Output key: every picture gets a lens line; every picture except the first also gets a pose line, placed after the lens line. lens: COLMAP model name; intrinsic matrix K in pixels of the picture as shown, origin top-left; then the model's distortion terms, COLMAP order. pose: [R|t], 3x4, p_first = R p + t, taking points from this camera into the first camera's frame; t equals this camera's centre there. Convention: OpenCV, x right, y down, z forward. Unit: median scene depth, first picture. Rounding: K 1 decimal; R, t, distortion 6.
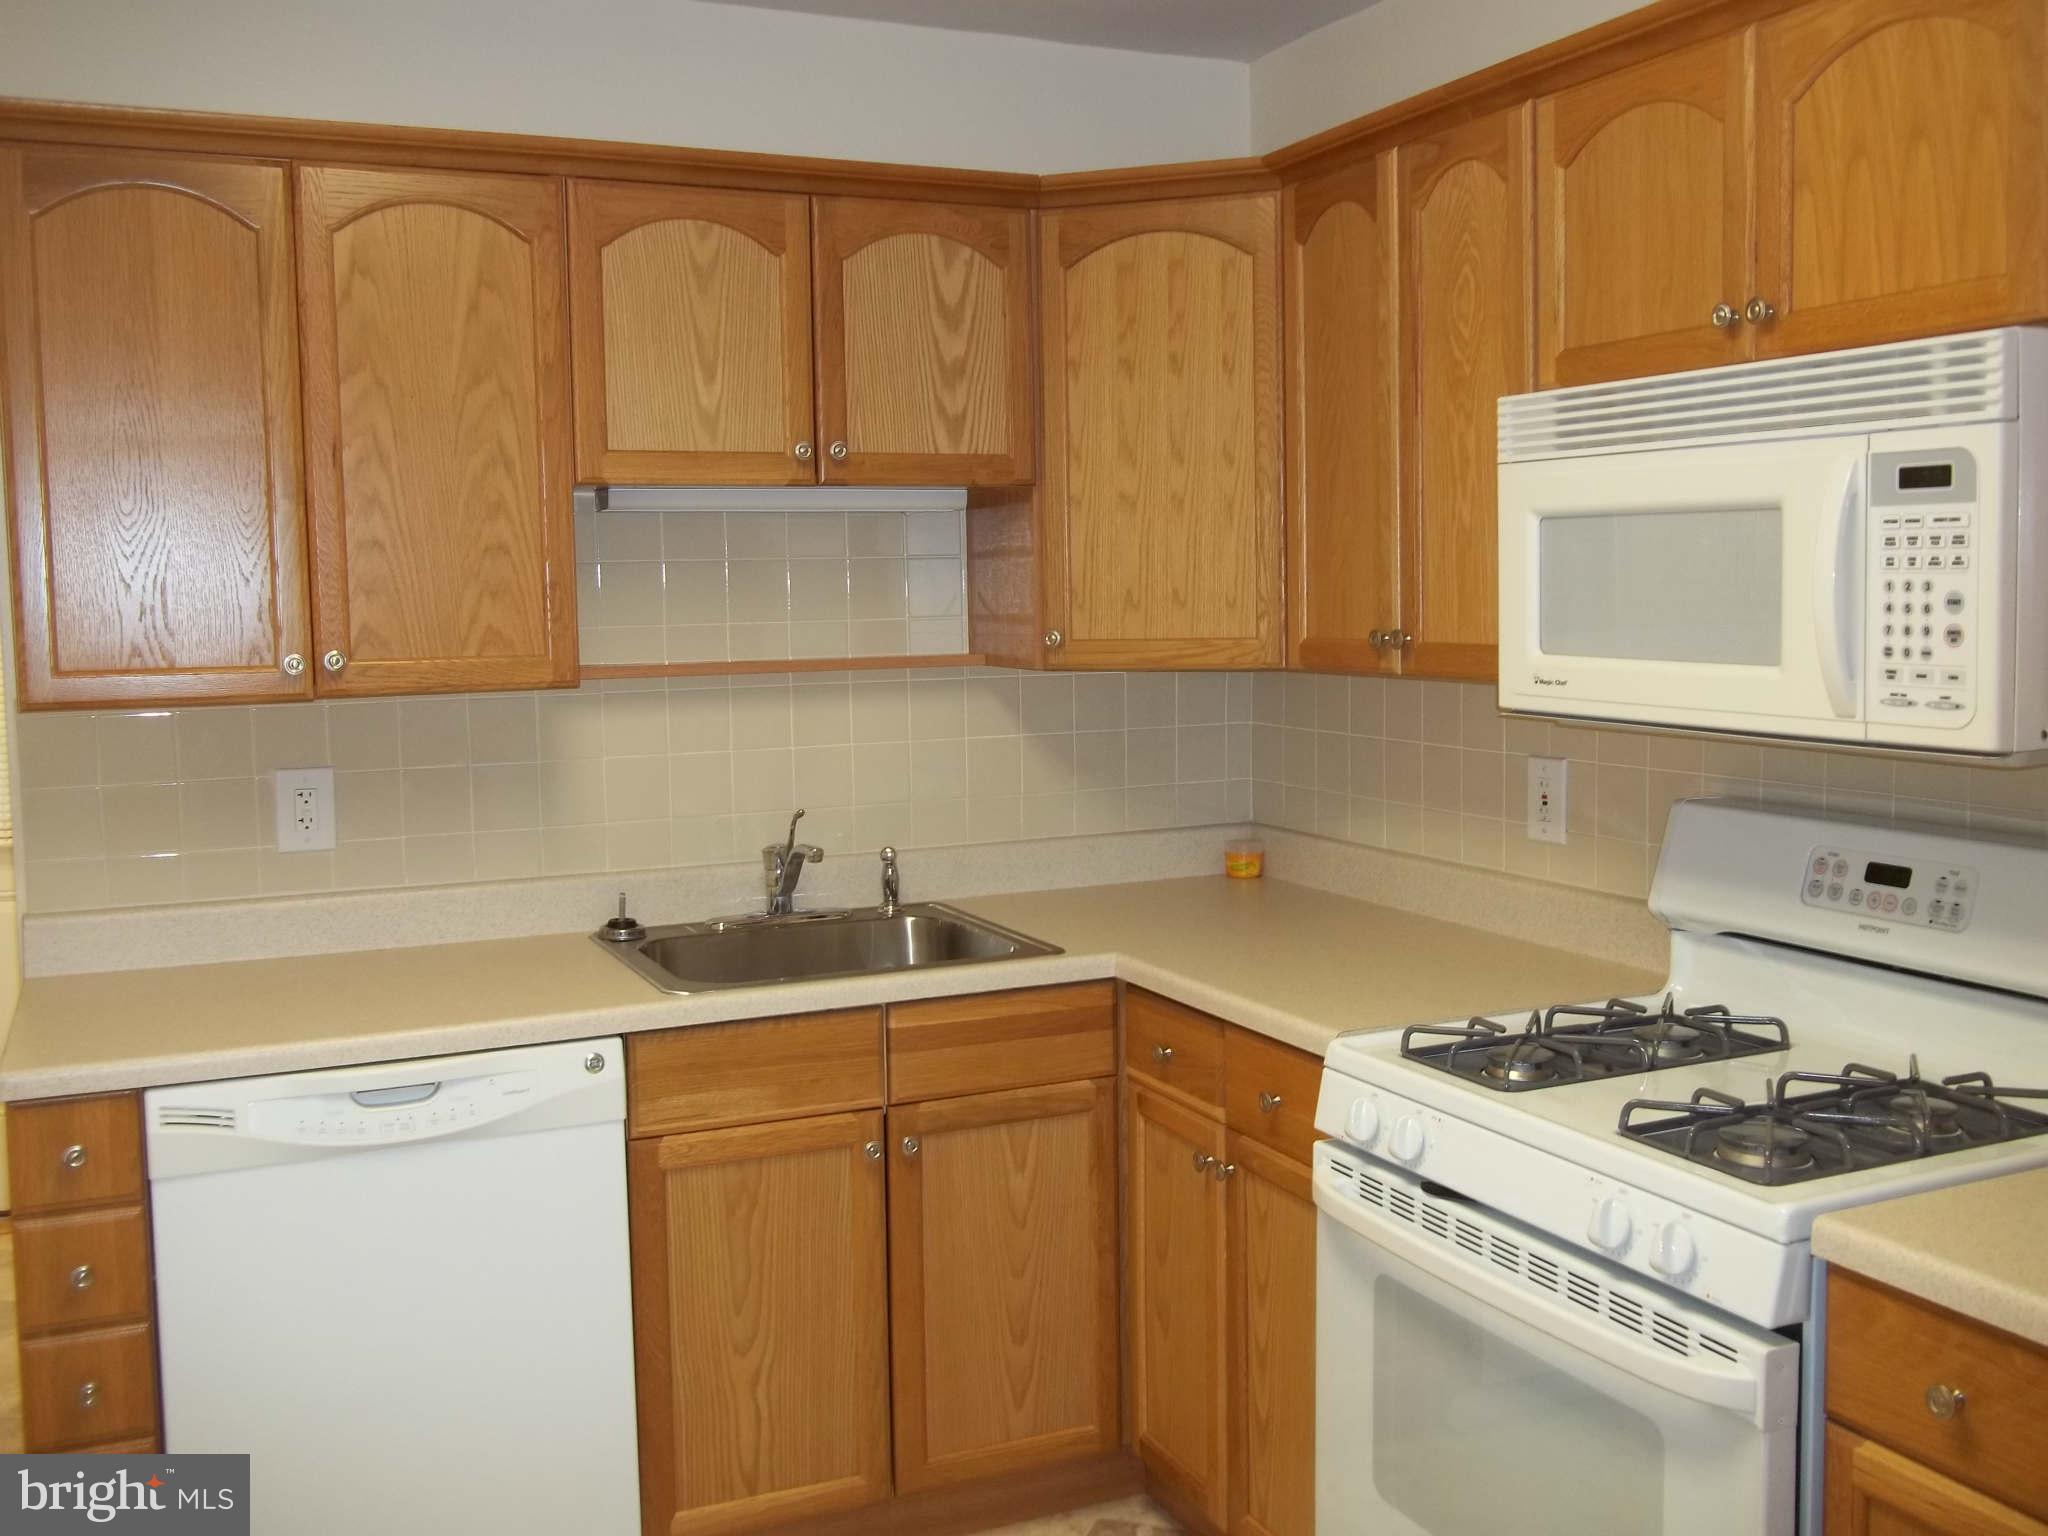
lens RADIAL K [[1983.9, 0, 1055.2], [0, 1983.9, 756.2], [0, 0, 1]] dist [-0.013556, 0.000895]
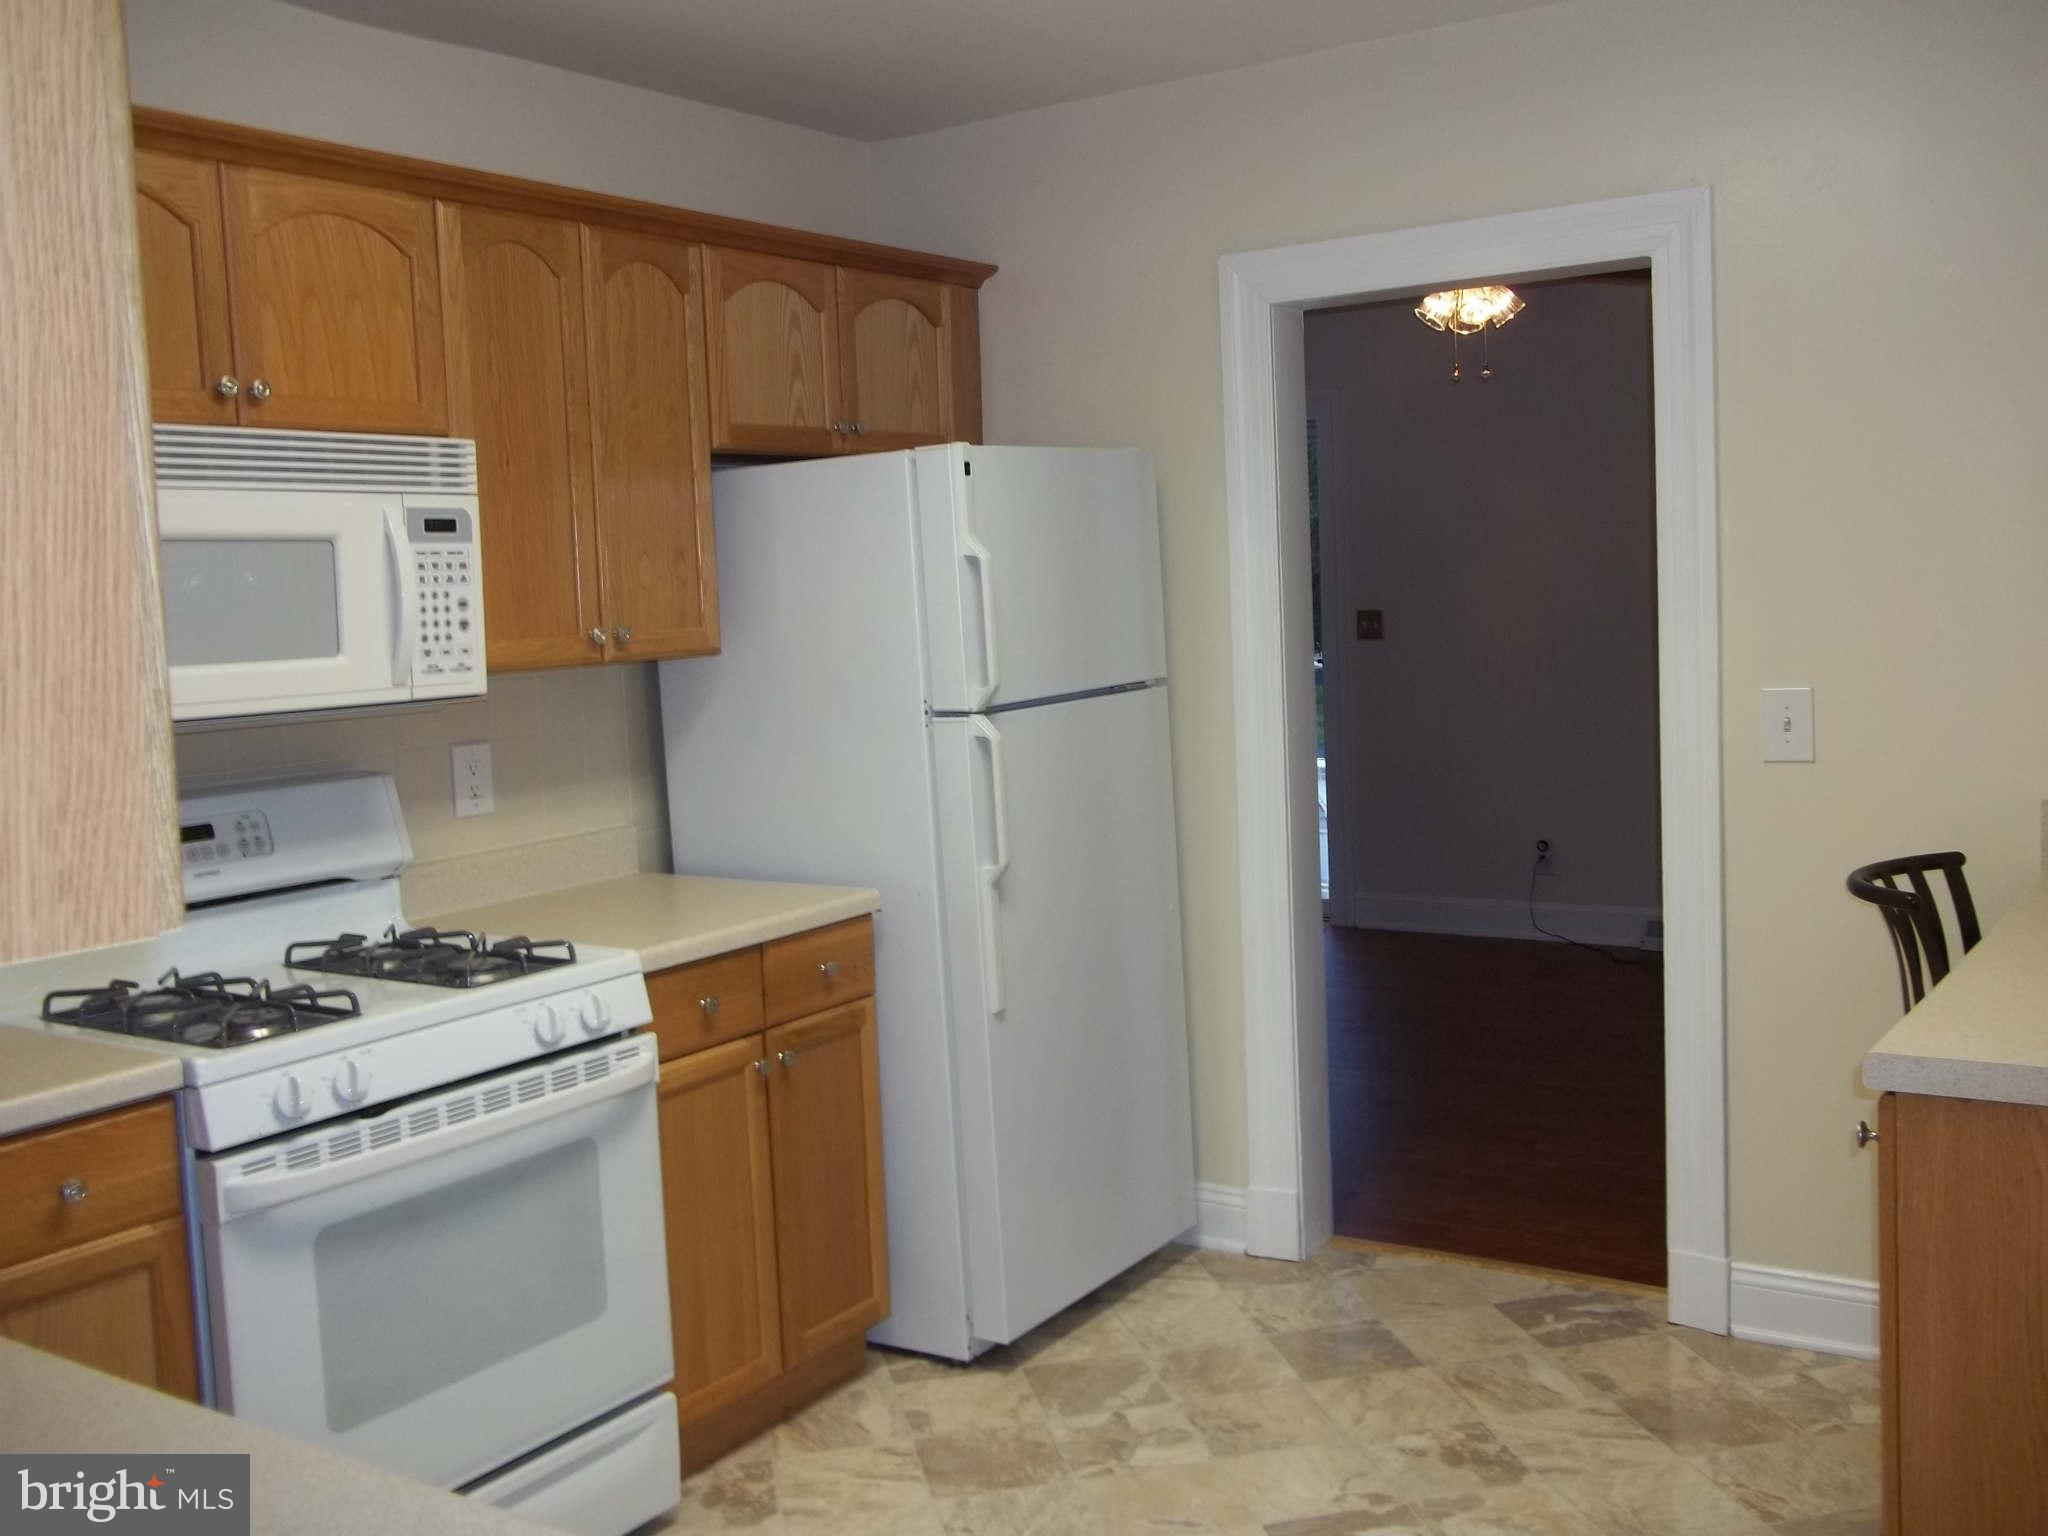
lens RADIAL K [[1983.9, 0, 1055.2], [0, 1983.9, 756.2], [0, 0, 1]] dist [-0.013556, 0.000895]
pose [[-0.523145, -0.036292, 0.851471, -5.653569], [0.127329, 0.984551, 0.120195, -0.424140], [-0.842678, 0.171297, -0.510442, 6.899286]]
